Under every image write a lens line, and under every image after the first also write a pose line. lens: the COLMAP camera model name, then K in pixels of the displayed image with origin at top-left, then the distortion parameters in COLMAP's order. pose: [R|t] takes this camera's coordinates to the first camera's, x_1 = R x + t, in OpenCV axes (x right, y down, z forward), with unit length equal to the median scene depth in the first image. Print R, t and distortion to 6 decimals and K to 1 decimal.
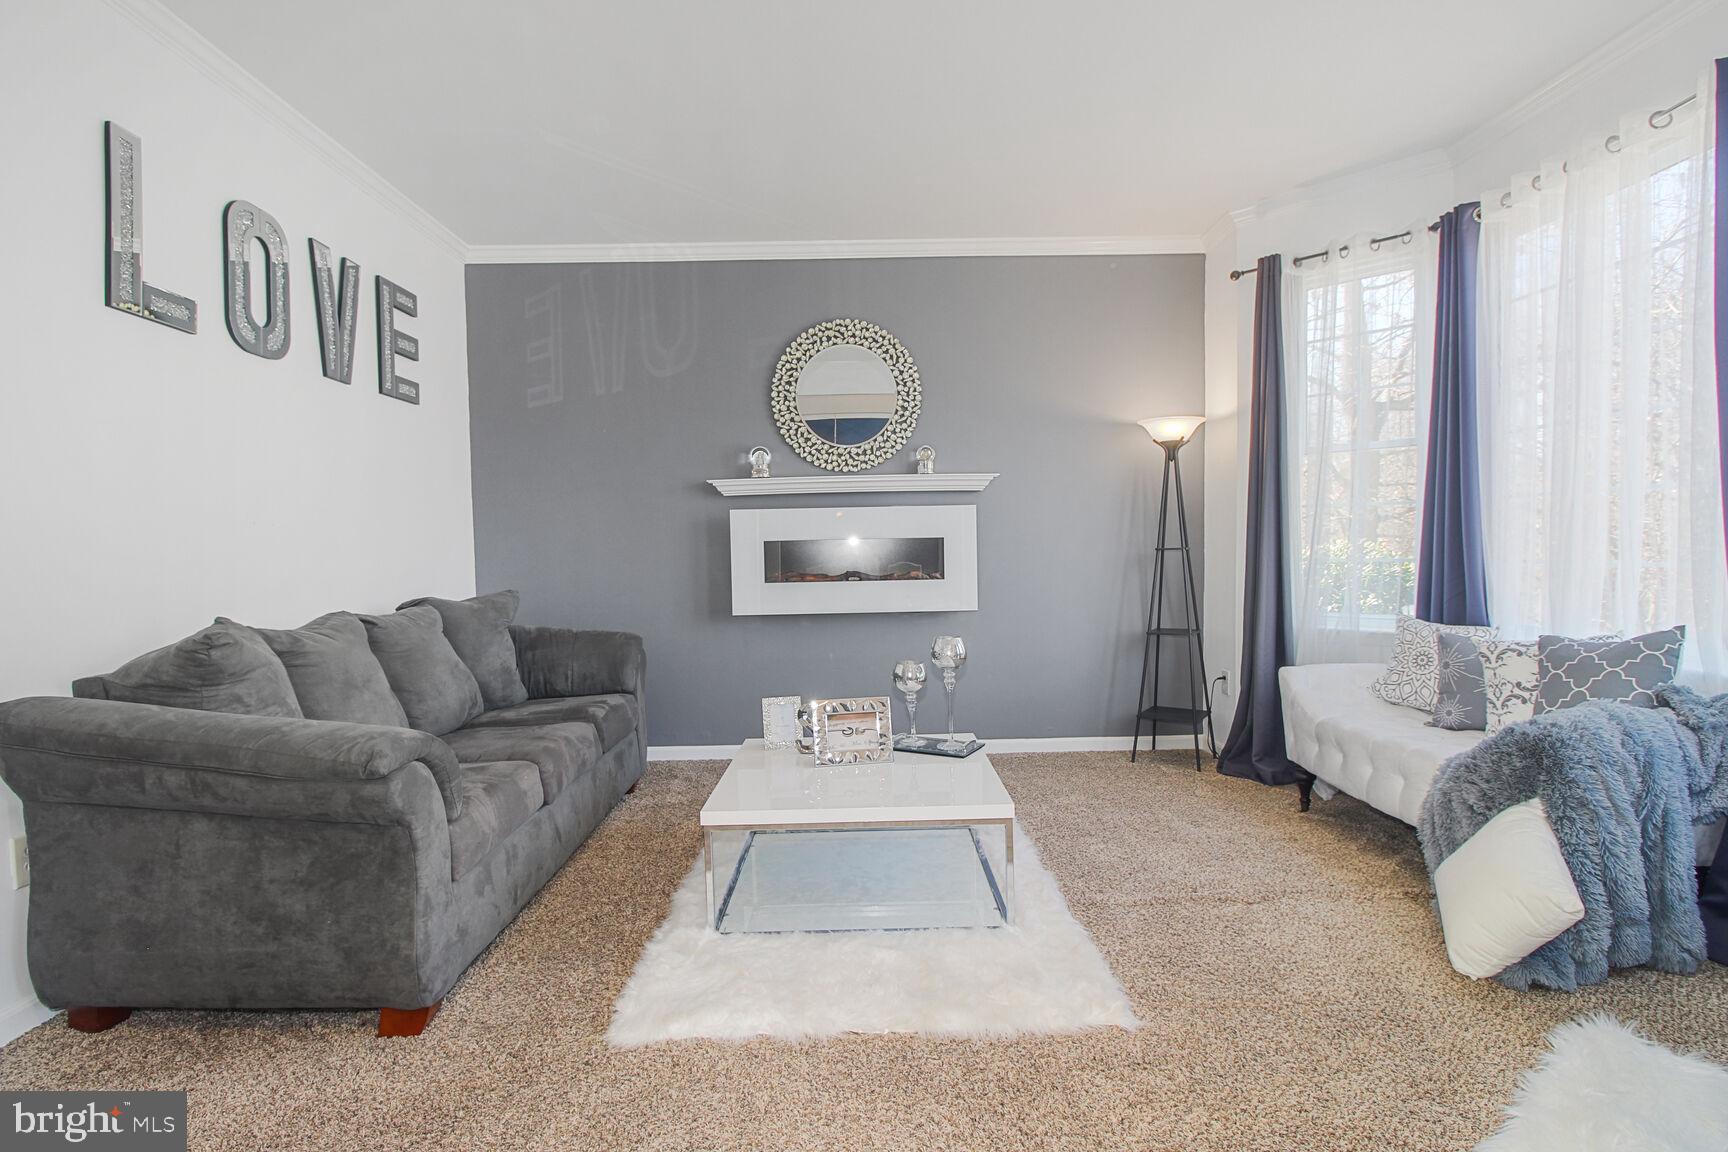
lens RADIAL K [[809.0, 0, 854.5], [0, 809.0, 582.3], [0, 0, 1]] dist [-0.006844, -0.010176]
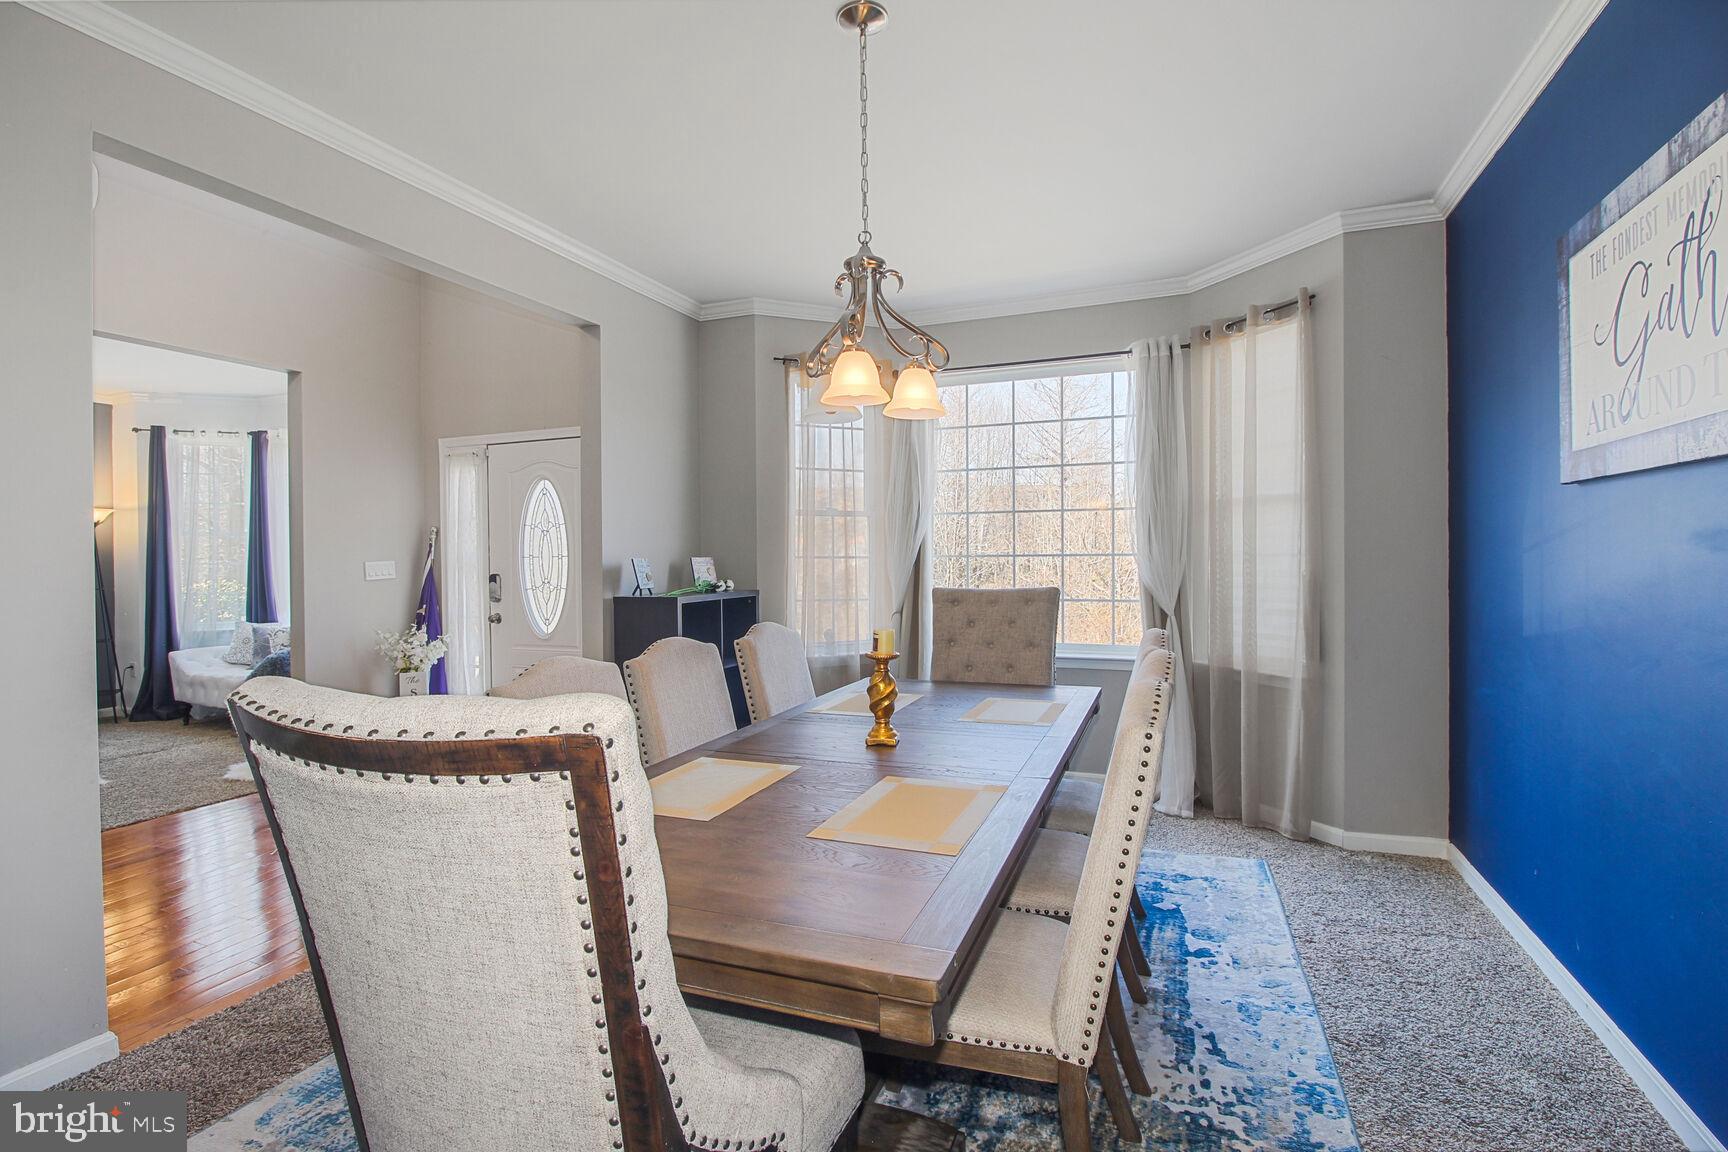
lens RADIAL K [[809.0, 0, 861.3], [0, 809.0, 588.7], [0, 0, 1]] dist [-0.006844, -0.010176]
pose [[0.372946, -0.002744, 0.927849, -0.592150], [0.036714, 0.999256, -0.011802, 0.041156], [-0.927127, 0.038466, 0.372769, -1.180666]]
